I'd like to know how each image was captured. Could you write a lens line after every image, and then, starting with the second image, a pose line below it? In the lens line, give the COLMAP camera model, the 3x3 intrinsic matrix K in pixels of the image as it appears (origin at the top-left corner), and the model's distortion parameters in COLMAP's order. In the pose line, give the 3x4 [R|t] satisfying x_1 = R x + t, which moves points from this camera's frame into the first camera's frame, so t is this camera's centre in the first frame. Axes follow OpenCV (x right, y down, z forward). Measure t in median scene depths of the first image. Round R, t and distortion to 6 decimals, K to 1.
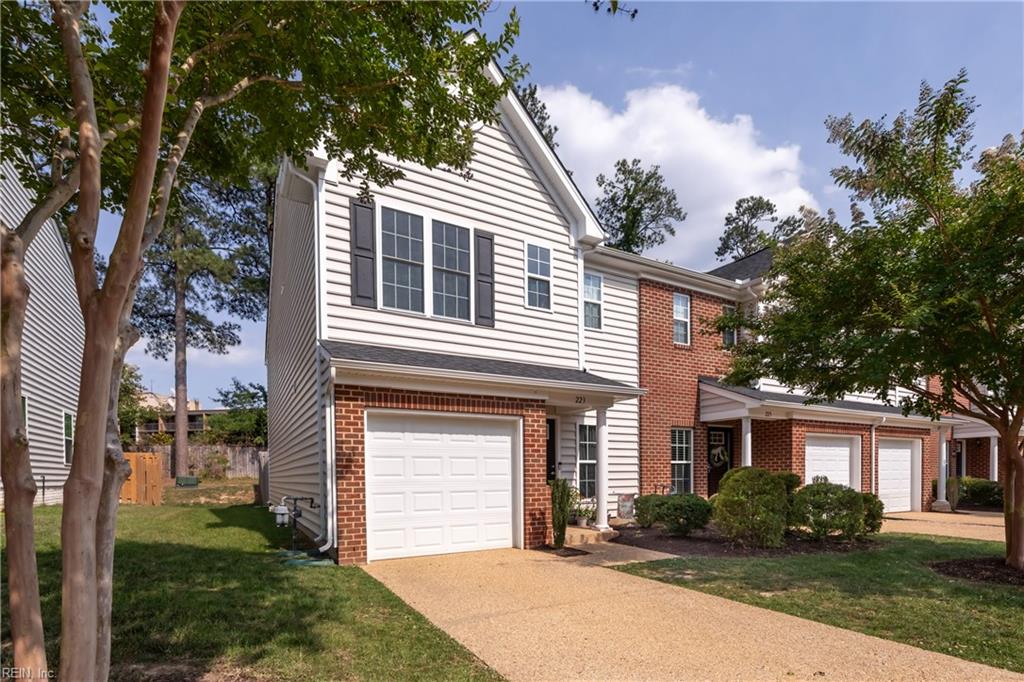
lens RADIAL K [[343.9, 0, 511.4], [0, 343.9, 349.9], [0, 0, 1]] dist [0.002558, 0.000108]
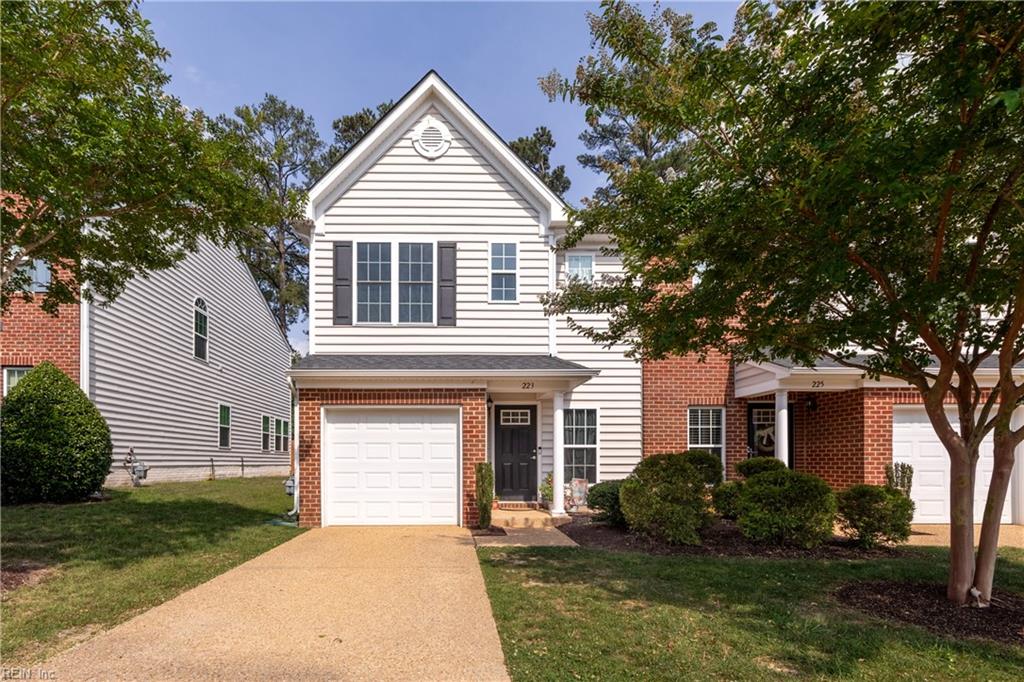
lens RADIAL K [[330.4, 0, 510.9], [0, 330.4, 332.4], [0, 0, 1]] dist [0.001729, 0.000229]
pose [[0.932700, -0.124356, -0.338535, 0.502792], [0.117222, 0.992237, -0.041525, 0.023290], [0.341070, -0.000953, 0.940037, 0.055980]]
